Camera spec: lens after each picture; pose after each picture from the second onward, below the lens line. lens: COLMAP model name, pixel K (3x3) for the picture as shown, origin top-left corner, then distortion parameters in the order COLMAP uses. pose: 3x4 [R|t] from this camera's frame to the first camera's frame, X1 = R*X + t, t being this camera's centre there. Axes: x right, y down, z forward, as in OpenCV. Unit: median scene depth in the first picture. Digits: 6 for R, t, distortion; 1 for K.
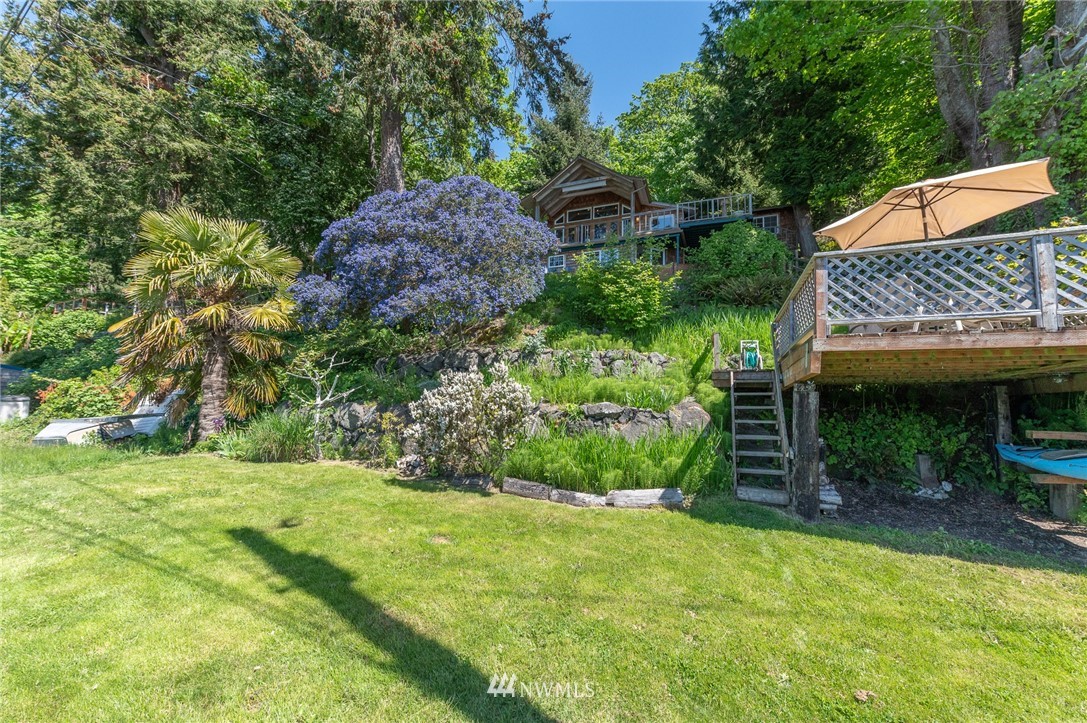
lens RADIAL K [[416.3, 0, 529.6], [0, 416.3, 361.3], [0, 0, 1]] dist [0.001063, 0.000263]
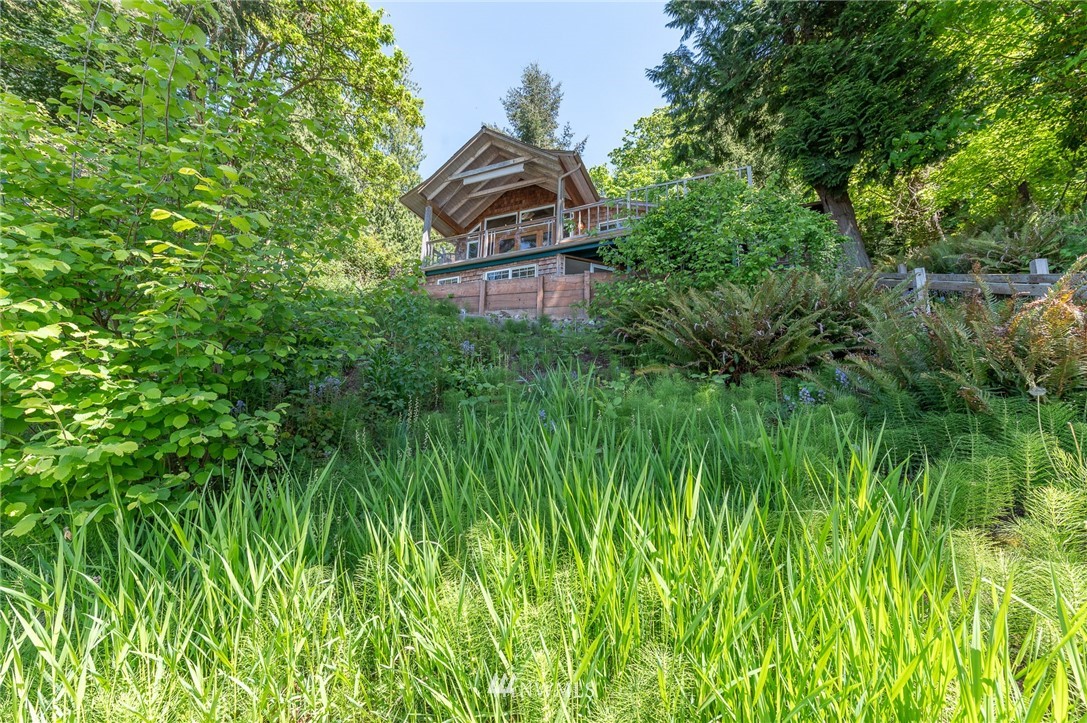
lens RADIAL K [[416.3, 0, 529.6], [0, 416.3, 361.3], [0, 0, 1]] dist [0.001063, 0.000263]
pose [[0.999441, 0.012569, -0.030994, 0.206032], [-0.015883, 0.993903, -0.109109, -0.056486], [0.029433, 0.109541, 0.993546, 0.373828]]
